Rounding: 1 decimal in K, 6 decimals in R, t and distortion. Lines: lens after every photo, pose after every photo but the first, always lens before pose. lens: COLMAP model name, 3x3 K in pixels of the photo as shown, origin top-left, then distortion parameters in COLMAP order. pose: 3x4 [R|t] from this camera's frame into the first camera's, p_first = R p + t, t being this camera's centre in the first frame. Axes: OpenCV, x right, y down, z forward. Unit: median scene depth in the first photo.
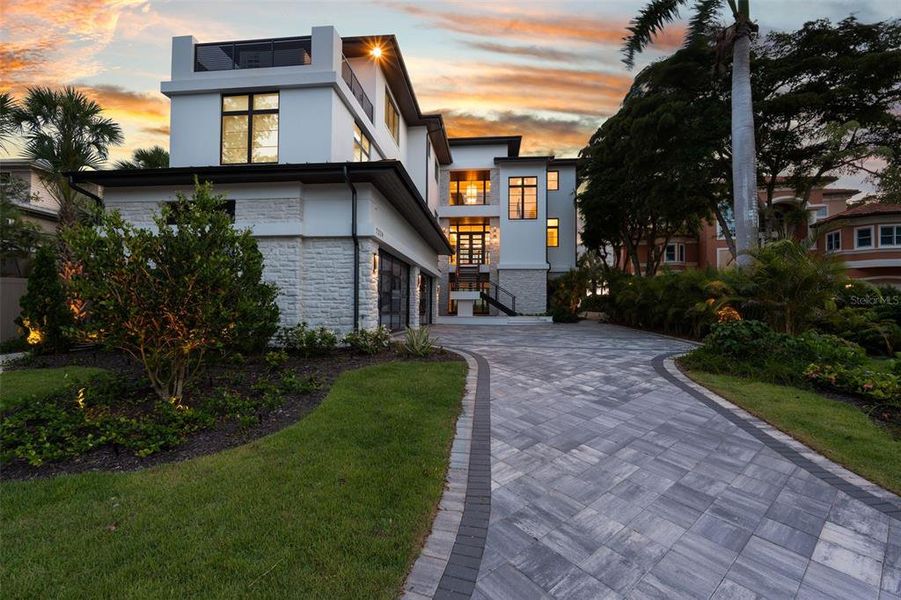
lens RADIAL K [[391.4, 0, 452.8], [0, 391.4, 297.9], [0, 0, 1]] dist [-0.001978, -0.000884]
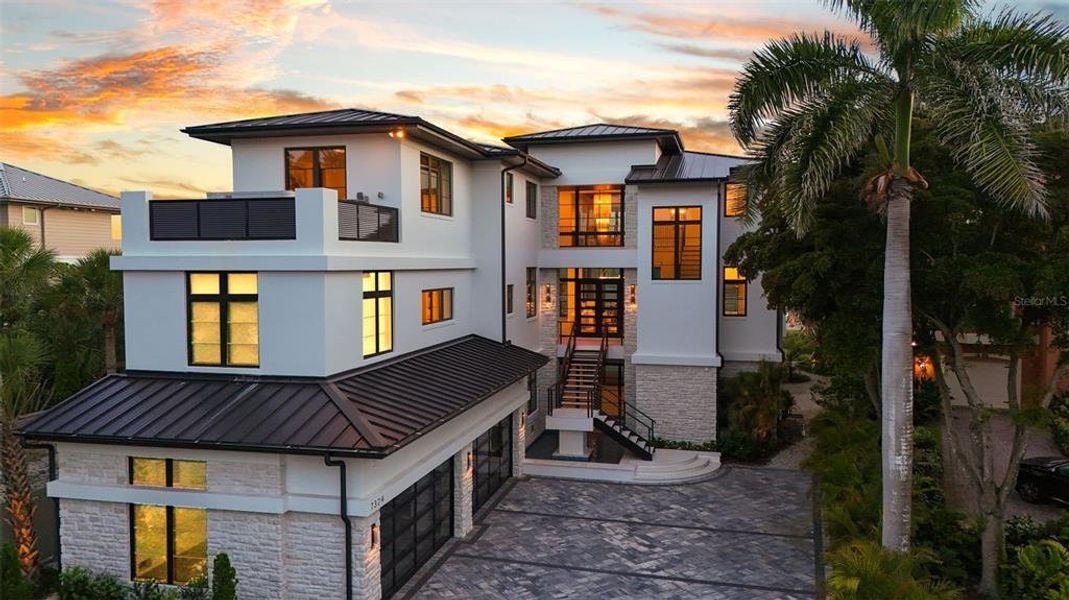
lens RADIAL K [[783.1, 0, 535.4], [0, 783.1, 300.0], [0, 0, 1]] dist [0.035961, -0.001018]
pose [[0.990046, -0.003549, -0.140700, 0.364146], [0.013388, 0.997523, 0.069048, -0.688138], [0.140106, -0.070245, 0.987642, -0.520897]]
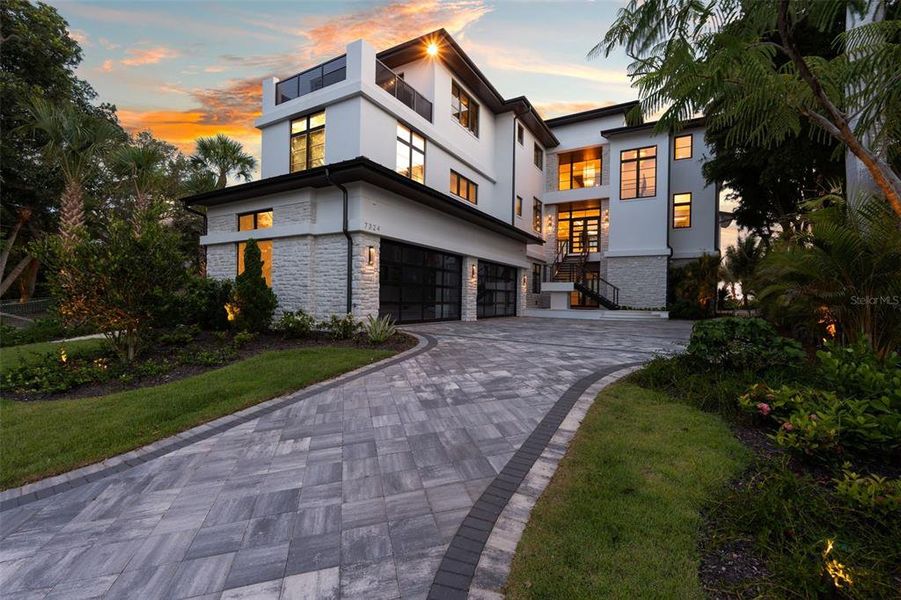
lens RADIAL K [[391.4, 0, 451.9], [0, 391.4, 298.3], [0, 0, 1]] dist [-0.001978, -0.000884]
pose [[0.909147, 0.008587, -0.416388, 0.454723], [-0.000197, 0.999796, 0.020189, 0.005996], [0.416476, -0.018273, 0.908963, 0.119997]]
